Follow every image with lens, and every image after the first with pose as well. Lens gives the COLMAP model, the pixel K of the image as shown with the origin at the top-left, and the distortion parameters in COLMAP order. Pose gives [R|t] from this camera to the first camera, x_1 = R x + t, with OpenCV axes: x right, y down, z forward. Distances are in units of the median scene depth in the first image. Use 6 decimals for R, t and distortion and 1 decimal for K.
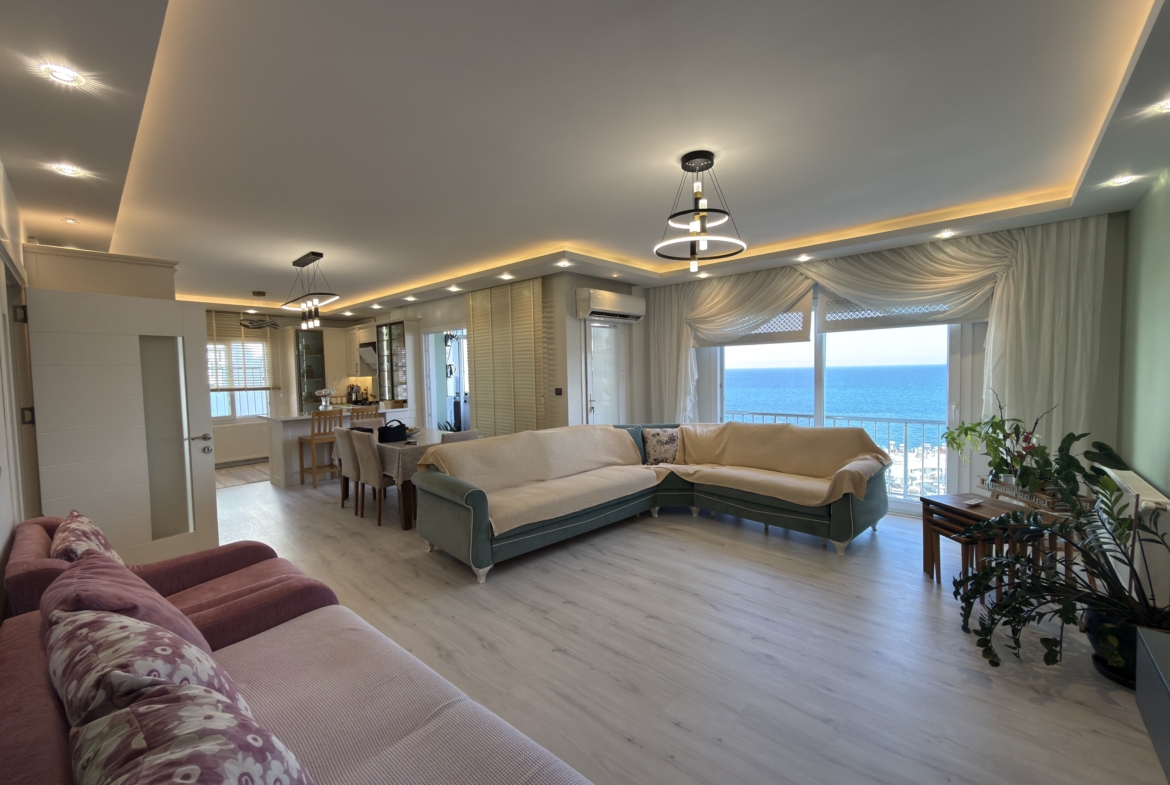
lens RADIAL K [[465.0, 0, 585.8], [0, 465.0, 392.7], [0, 0, 1]] dist [-0.000854, -0.000119]
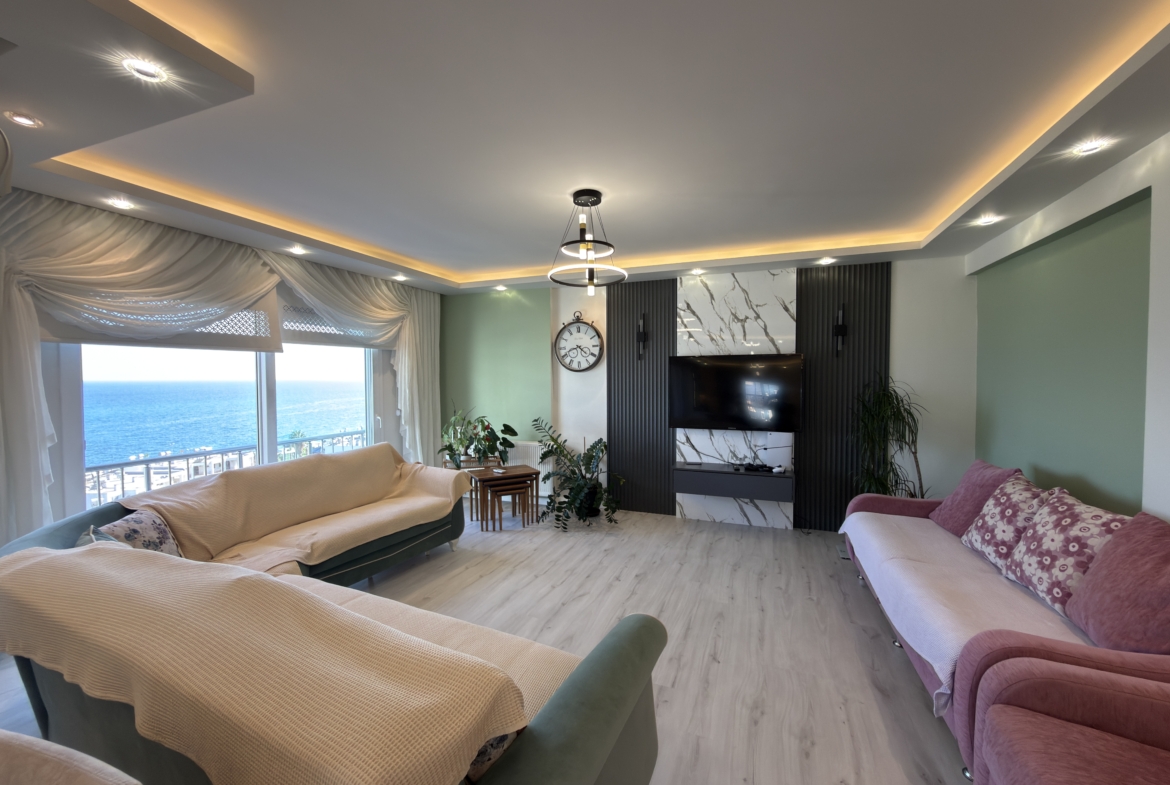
lens RADIAL K [[465.0, 0, 586.1], [0, 465.0, 391.3], [0, 0, 1]] dist [-0.000854, -0.000119]
pose [[-0.359811, -0.008215, 0.932989, -0.428119], [0.058778, 0.997775, 0.031453, -0.035818], [-0.931172, 0.066156, -0.358528, 0.758432]]
